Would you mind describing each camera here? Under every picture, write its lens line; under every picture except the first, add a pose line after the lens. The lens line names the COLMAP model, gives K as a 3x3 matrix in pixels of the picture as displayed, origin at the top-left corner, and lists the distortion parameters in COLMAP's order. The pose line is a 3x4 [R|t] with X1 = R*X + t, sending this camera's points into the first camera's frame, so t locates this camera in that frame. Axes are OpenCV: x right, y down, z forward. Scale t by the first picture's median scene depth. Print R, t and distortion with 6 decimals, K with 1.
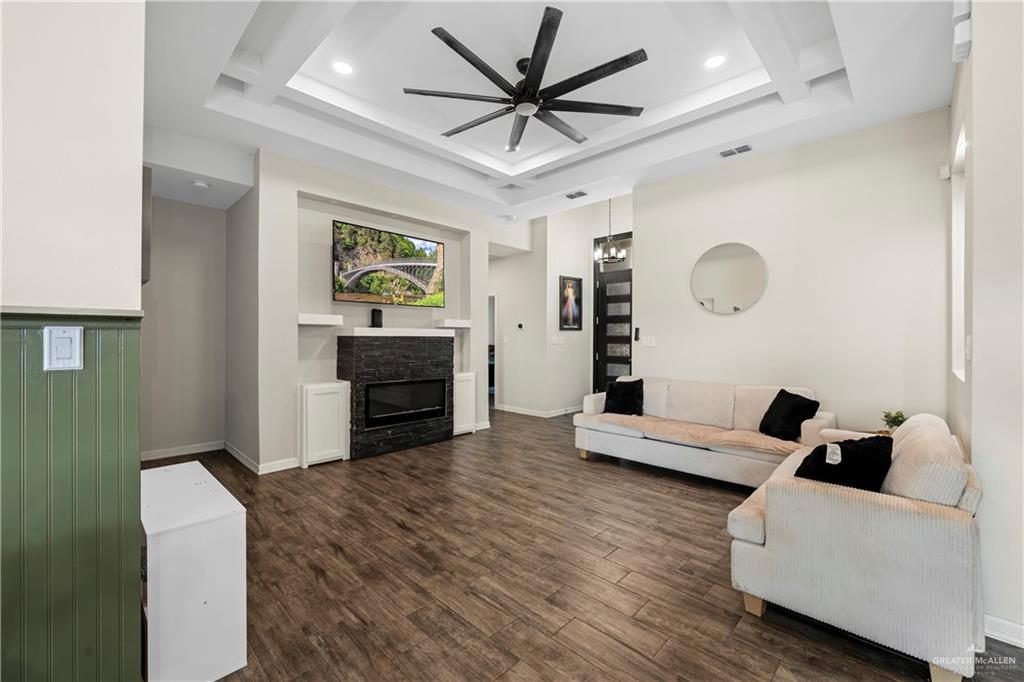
lens RADIAL K [[422.9, 0, 512.0], [0, 422.9, 341.0], [0, 0, 1]] dist [0.000073, 0.000001]
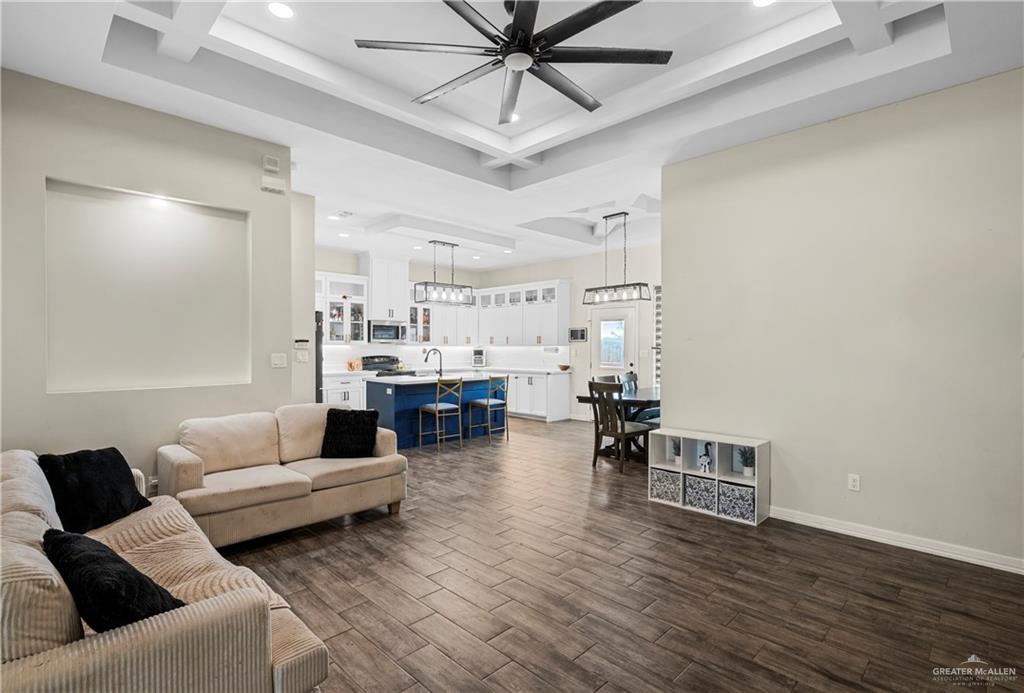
lens RADIAL K [[497.9, 0, 512.0], [0, 497.9, 346.5], [0, 0, 1]] dist [0.000080, -0.000005]
pose [[-0.999547, -0.005966, 0.029499, 0.019005], [-0.005760, 0.999959, 0.007042, -0.040578], [-0.029539, 0.006869, -0.999540, 1.957521]]
